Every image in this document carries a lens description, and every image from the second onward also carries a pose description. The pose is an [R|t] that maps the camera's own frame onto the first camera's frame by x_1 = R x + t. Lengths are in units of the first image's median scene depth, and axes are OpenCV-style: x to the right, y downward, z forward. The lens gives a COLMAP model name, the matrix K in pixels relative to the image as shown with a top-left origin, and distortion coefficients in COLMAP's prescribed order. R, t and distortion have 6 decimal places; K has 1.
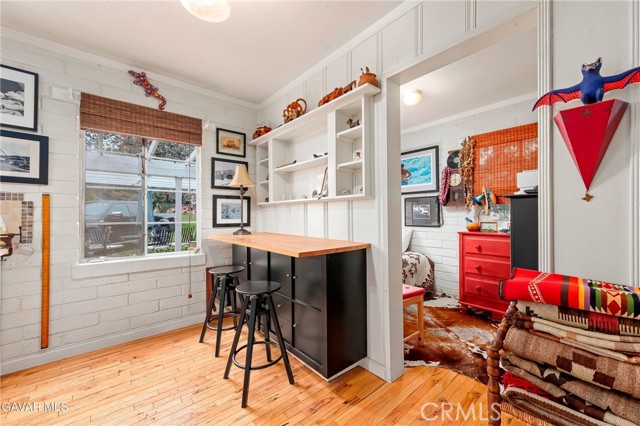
lens RADIAL K [[250.6, 0, 322.1], [0, 250.6, 213.2], [0, 0, 1]] dist [0.006639, -0.000024]
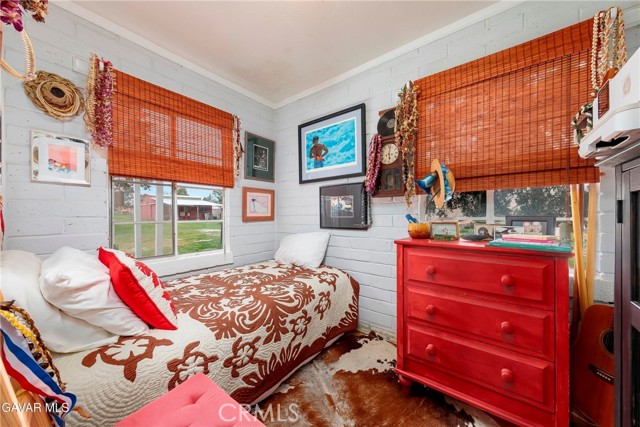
lens RADIAL K [[219.4, 0, 319.7], [0, 219.4, 216.9], [0, 0, 1]] dist [-0.000761, 0.000224]
pose [[0.980605, -0.006773, 0.195875, 0.247755], [0.003028, 0.999807, 0.019409, 0.011179], [-0.195969, -0.018439, 0.980437, 0.488040]]
